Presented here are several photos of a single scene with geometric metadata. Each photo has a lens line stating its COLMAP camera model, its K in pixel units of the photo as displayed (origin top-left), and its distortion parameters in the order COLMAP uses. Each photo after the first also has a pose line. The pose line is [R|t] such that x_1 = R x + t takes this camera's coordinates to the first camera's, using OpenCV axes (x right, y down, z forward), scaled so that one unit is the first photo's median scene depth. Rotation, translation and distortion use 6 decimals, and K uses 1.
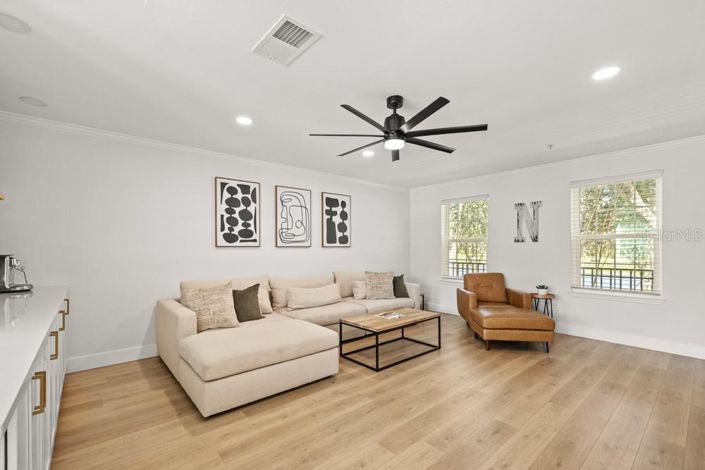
lens RADIAL K [[305.1, 0, 355.9], [0, 305.1, 250.2], [0, 0, 1]] dist [-0.000643, 0.000159]
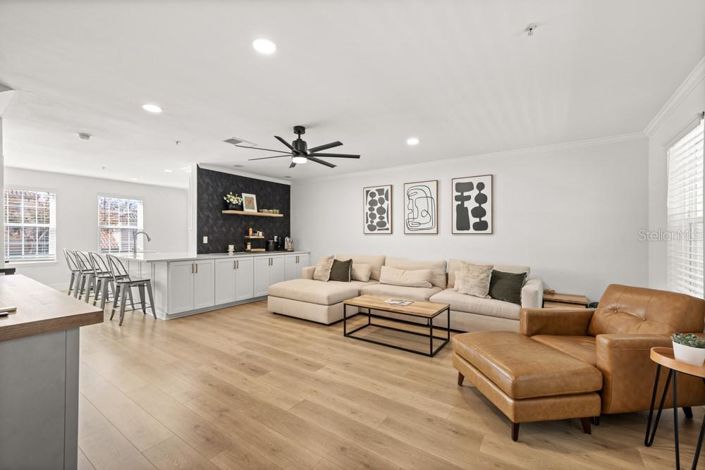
lens RADIAL K [[305.1, 0, 353.0], [0, 305.1, 232.5], [0, 0, 1]] dist [-0.000643, 0.000159]
pose [[0.251833, -0.006641, -0.967748, 0.857074], [-0.012245, 0.999875, -0.010048, -0.001715], [0.967693, 0.014381, 0.251720, 0.492208]]
